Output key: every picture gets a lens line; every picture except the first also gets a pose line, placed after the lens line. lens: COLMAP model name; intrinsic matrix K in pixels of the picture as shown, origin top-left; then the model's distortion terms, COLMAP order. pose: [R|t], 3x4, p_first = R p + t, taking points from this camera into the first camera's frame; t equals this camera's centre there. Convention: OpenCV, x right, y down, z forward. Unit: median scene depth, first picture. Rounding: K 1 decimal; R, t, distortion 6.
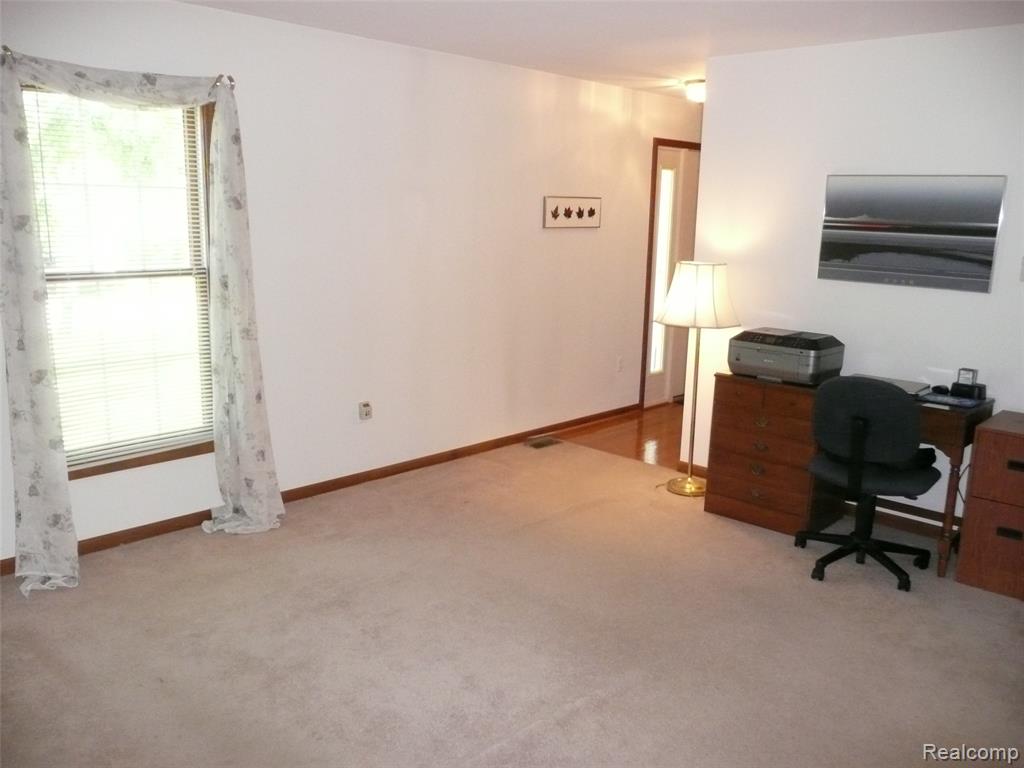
lens RADIAL K [[859.4, 0, 513.1], [0, 859.4, 386.7], [0, 0, 1]] dist [-0.033349, 0.038305]
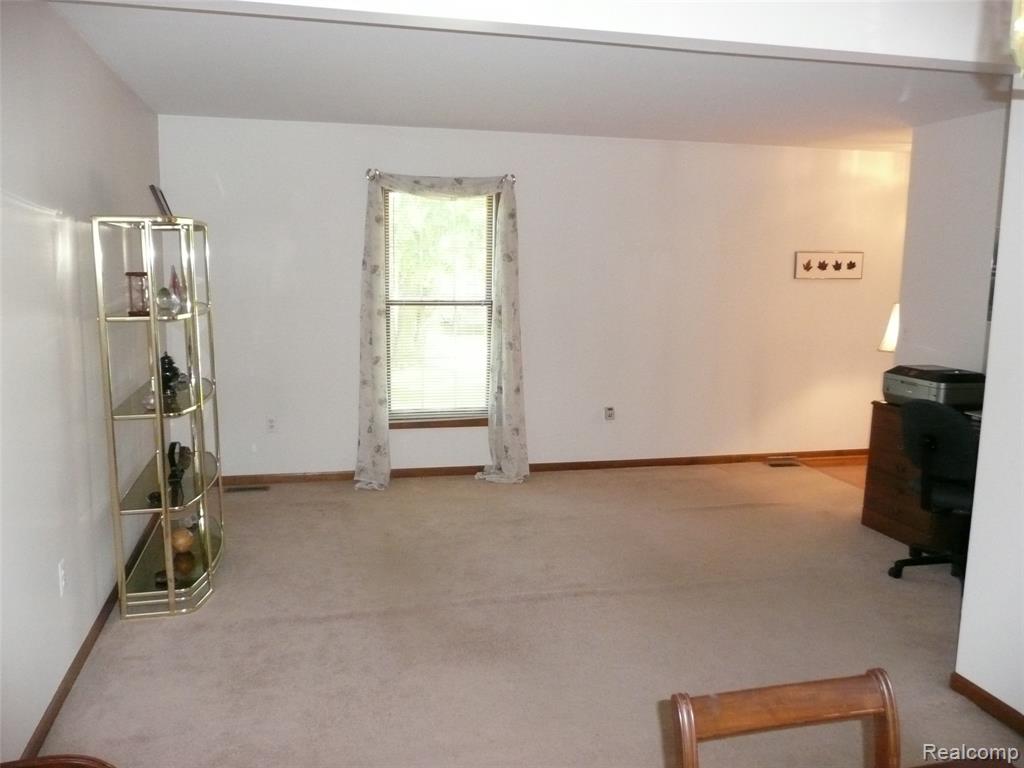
lens RADIAL K [[859.4, 0, 514.0], [0, 859.4, 382.5], [0, 0, 1]] dist [-0.033349, 0.038305]
pose [[0.845996, 0.064480, -0.529276, 0.465324], [-0.104252, 0.993505, -0.045602, 0.065603], [0.522898, 0.093757, 0.847224, -0.231771]]
